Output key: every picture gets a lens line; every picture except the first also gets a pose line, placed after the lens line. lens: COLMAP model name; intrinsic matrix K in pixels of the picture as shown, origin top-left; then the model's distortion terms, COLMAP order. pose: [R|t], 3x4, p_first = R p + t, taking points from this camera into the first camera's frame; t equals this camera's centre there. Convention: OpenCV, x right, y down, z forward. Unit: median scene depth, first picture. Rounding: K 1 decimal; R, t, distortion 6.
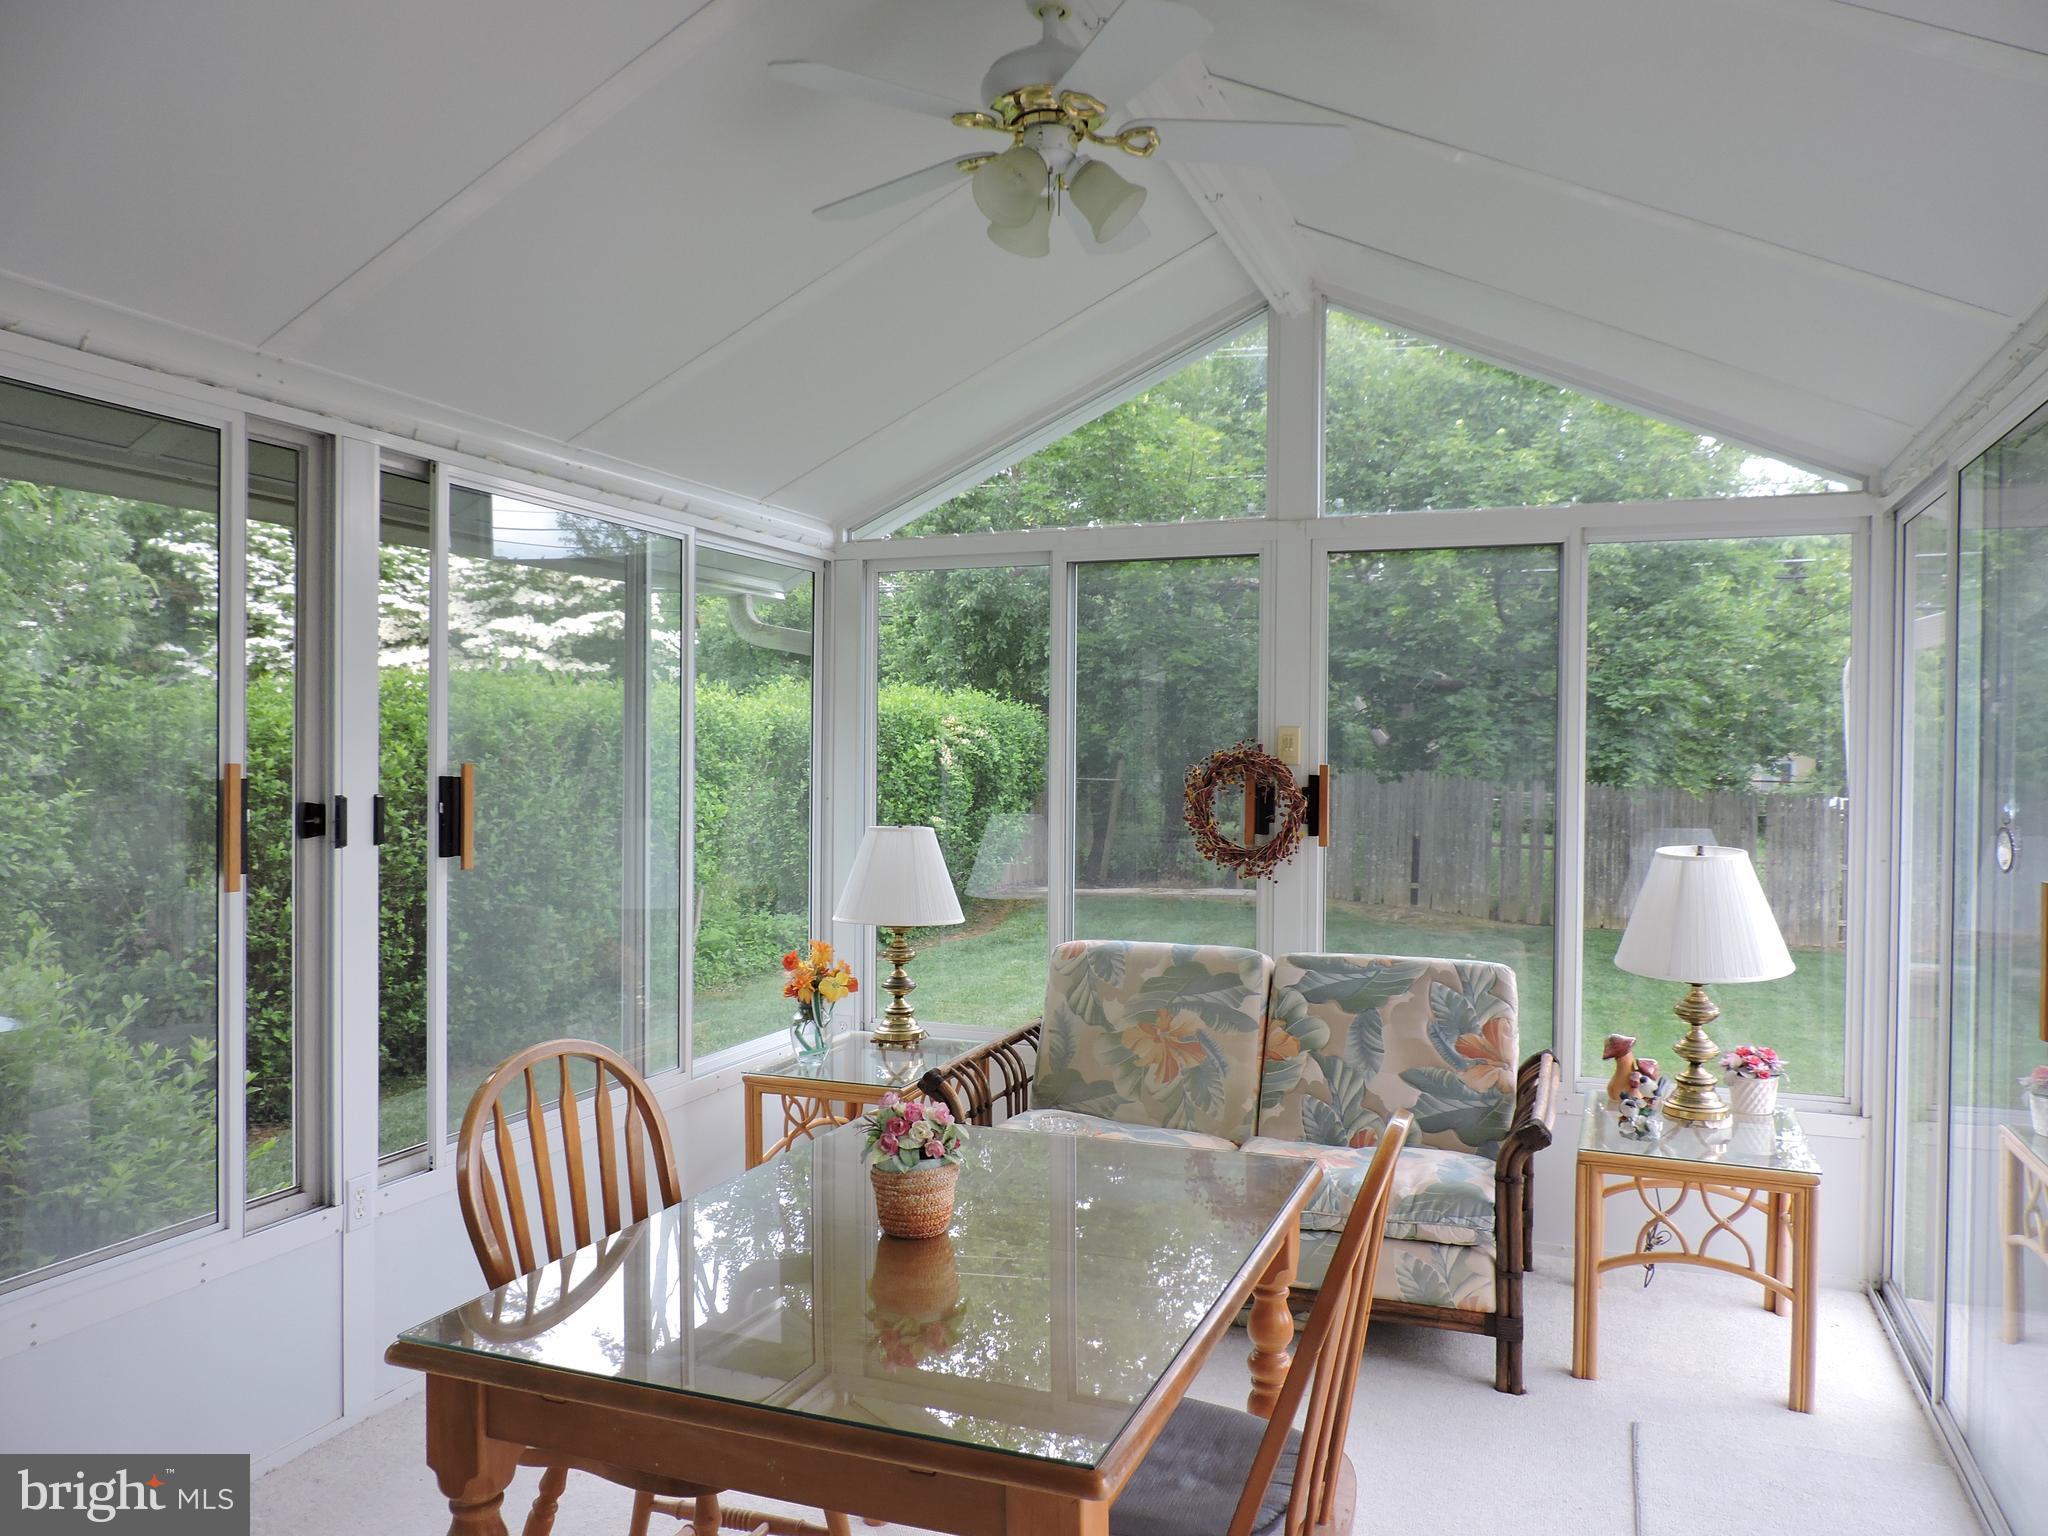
lens RADIAL K [[1467.5, 0, 1023.7], [0, 1467.5, 772.8], [0, 0, 1]] dist [-0.017246, 0.002995]
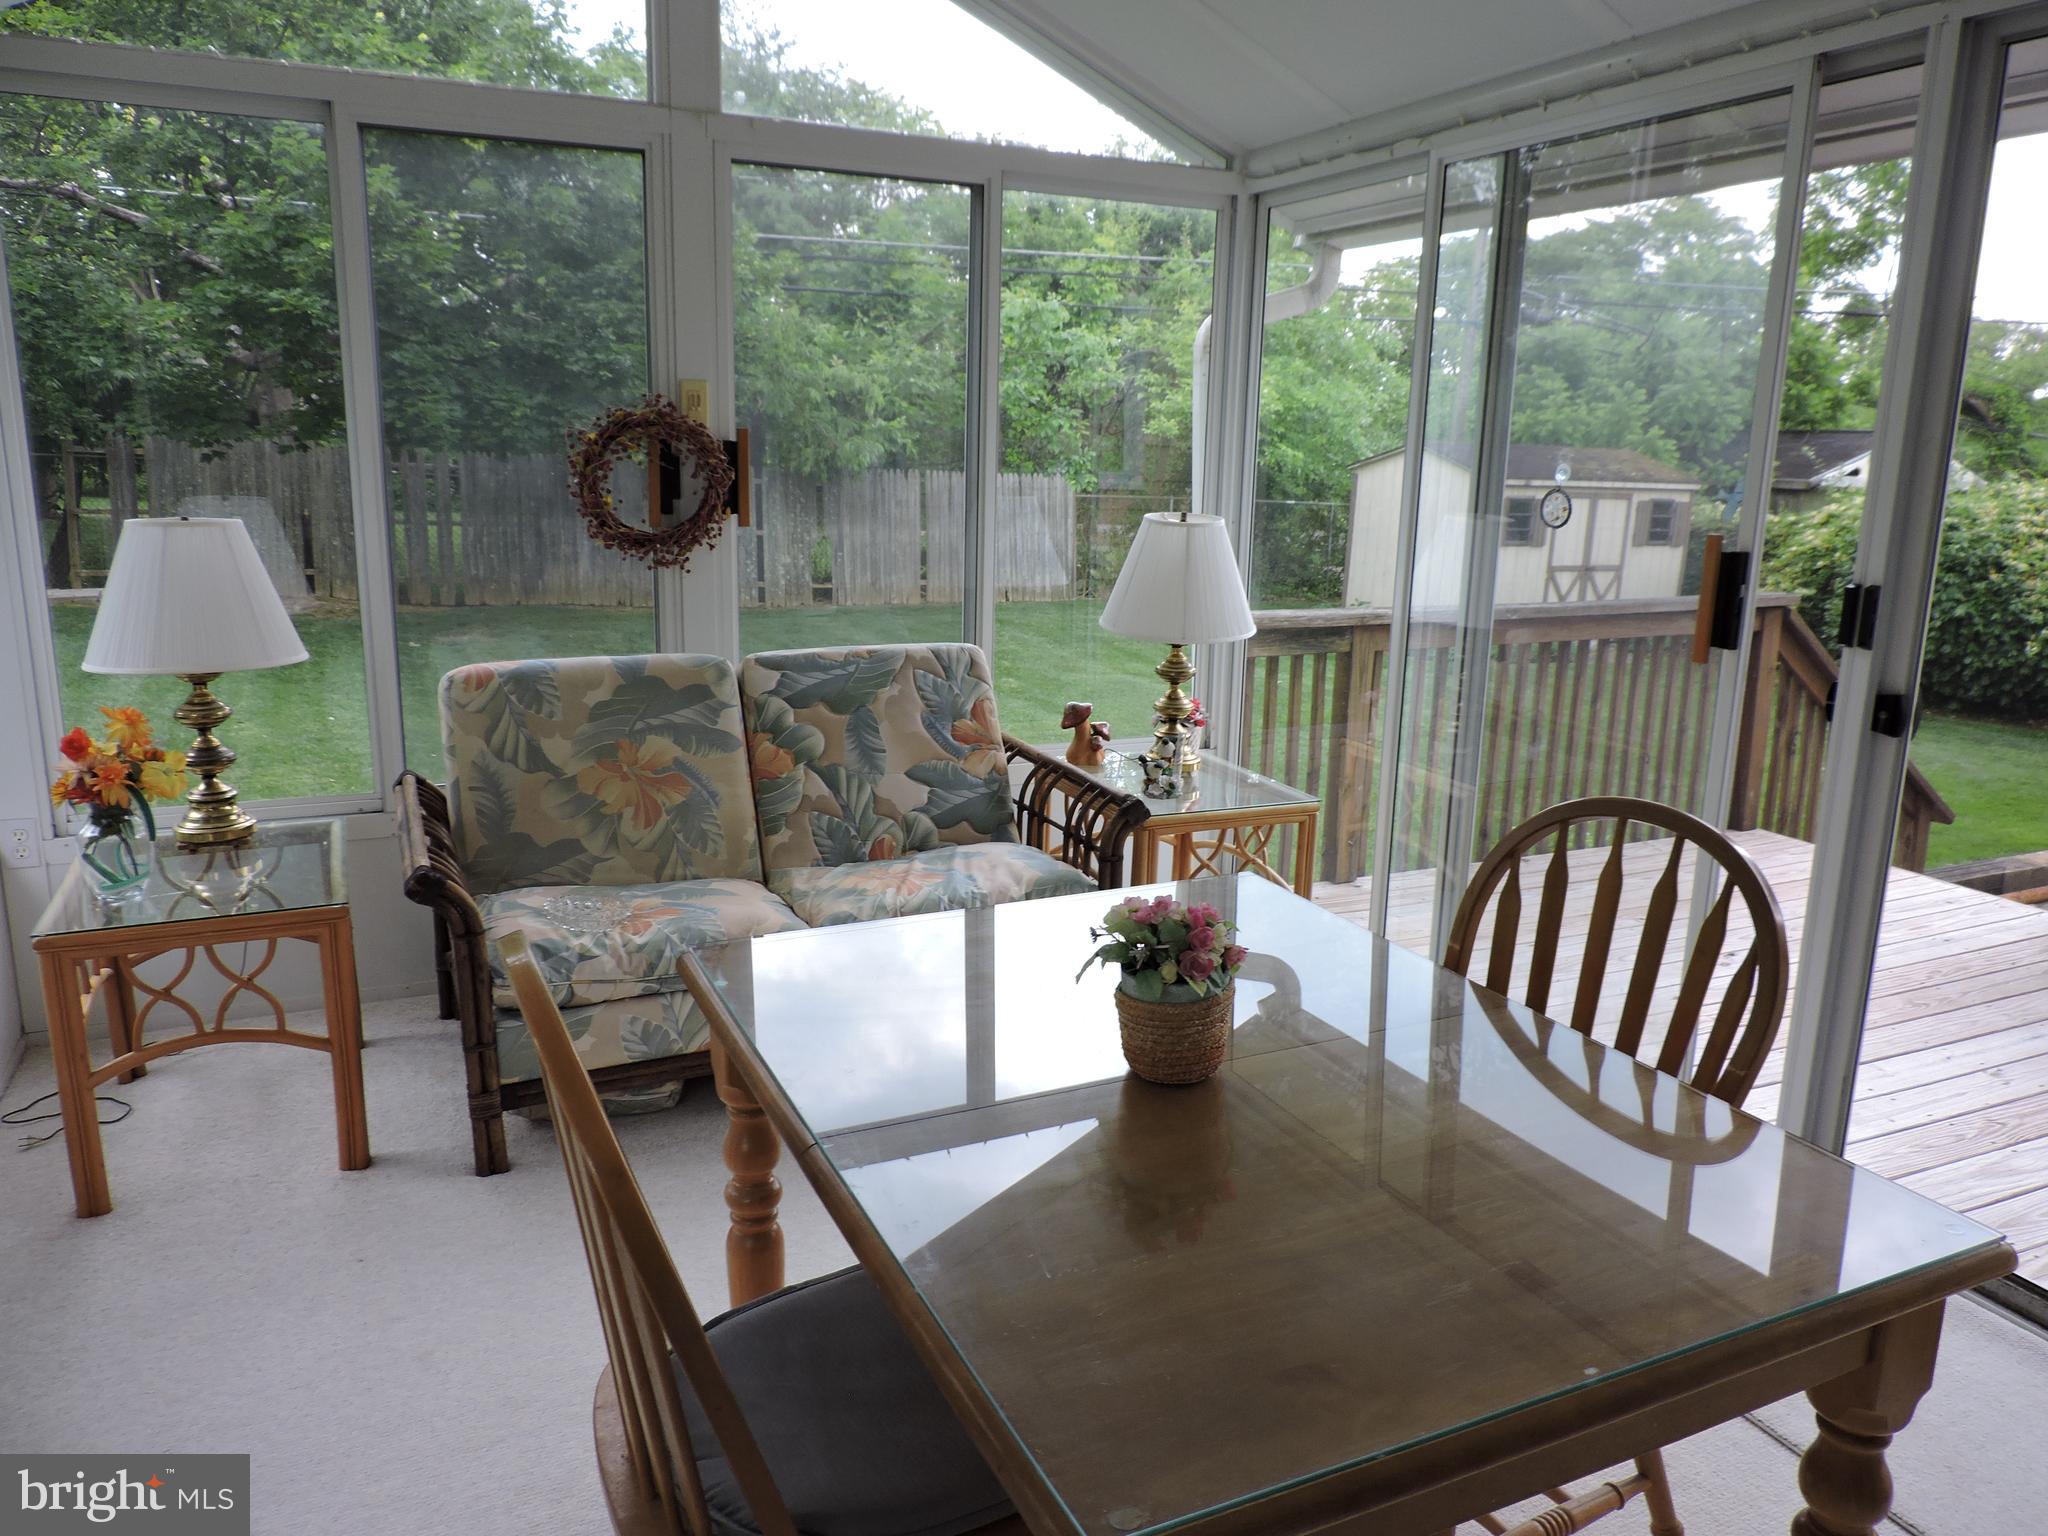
lens RADIAL K [[1469.0, 0, 1020.3], [0, 1469.0, 769.0], [0, 0, 1]] dist [-0.014720, 0.001212]
pose [[0.697892, -0.150779, 0.700152, -0.315212], [-0.004517, 0.976642, 0.214823, 0.004300], [-0.716189, -0.153086, 0.680910, 0.297378]]
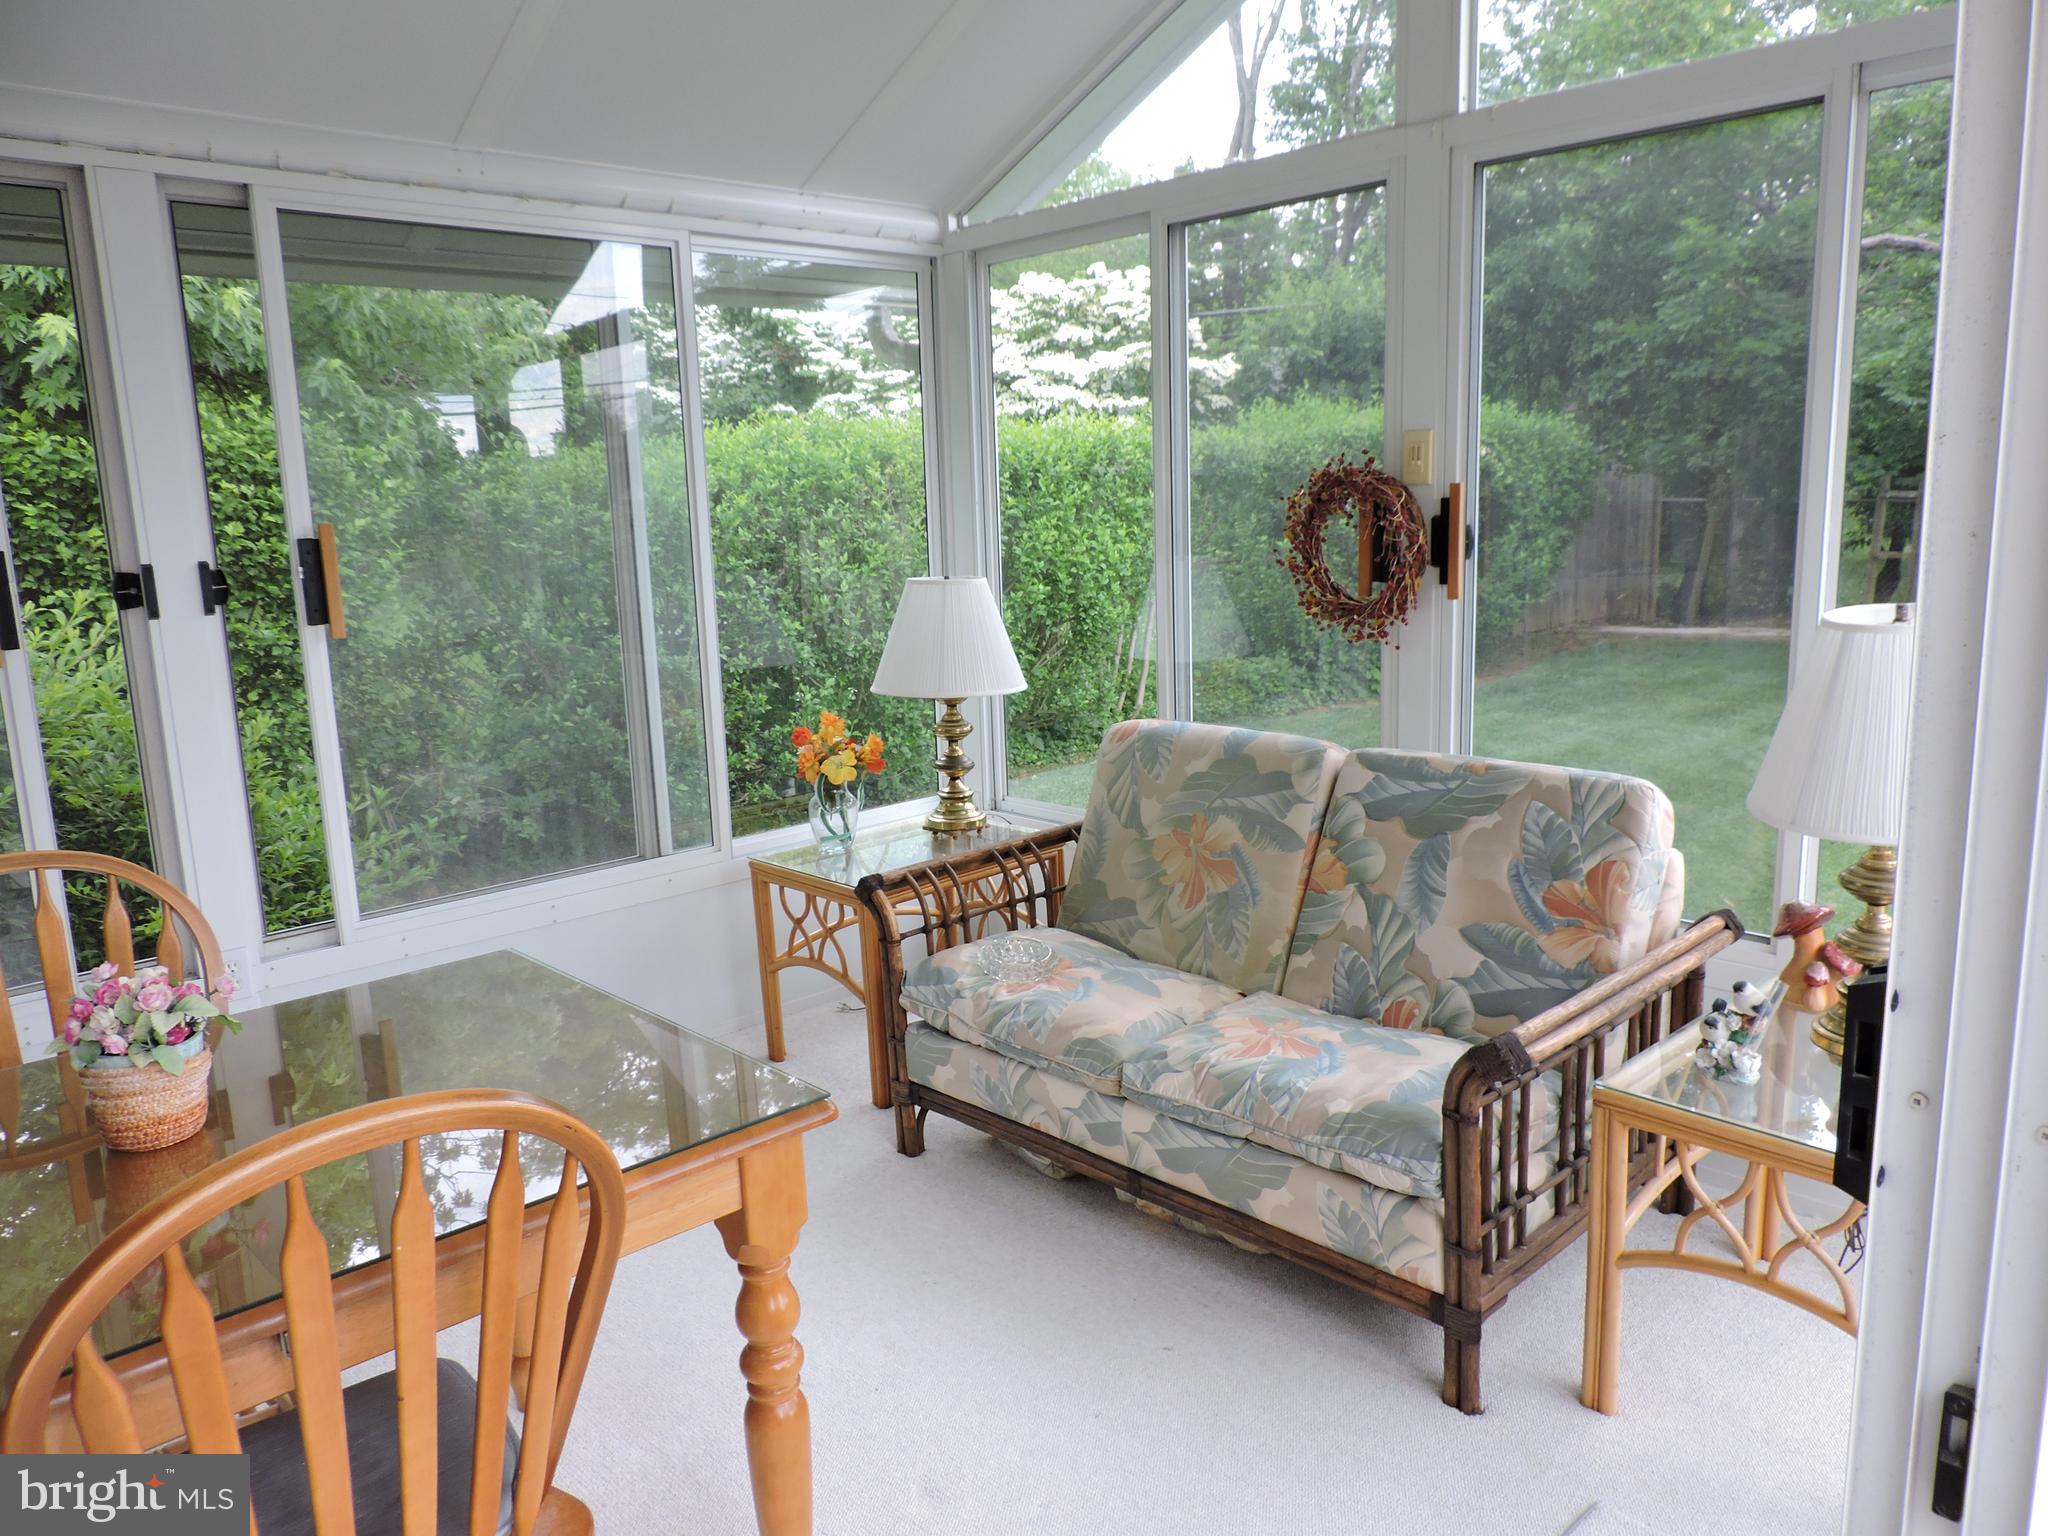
lens RADIAL K [[1459.3, 0, 1030.4], [0, 1459.3, 771.5], [0, 0, 1]] dist [-0.025353, 0.016333]
pose [[0.903917, 0.044181, -0.425421, 0.338376], [0.033483, 0.984288, 0.173364, 0.003085], [0.426396, -0.170951, 0.888235, 0.282712]]
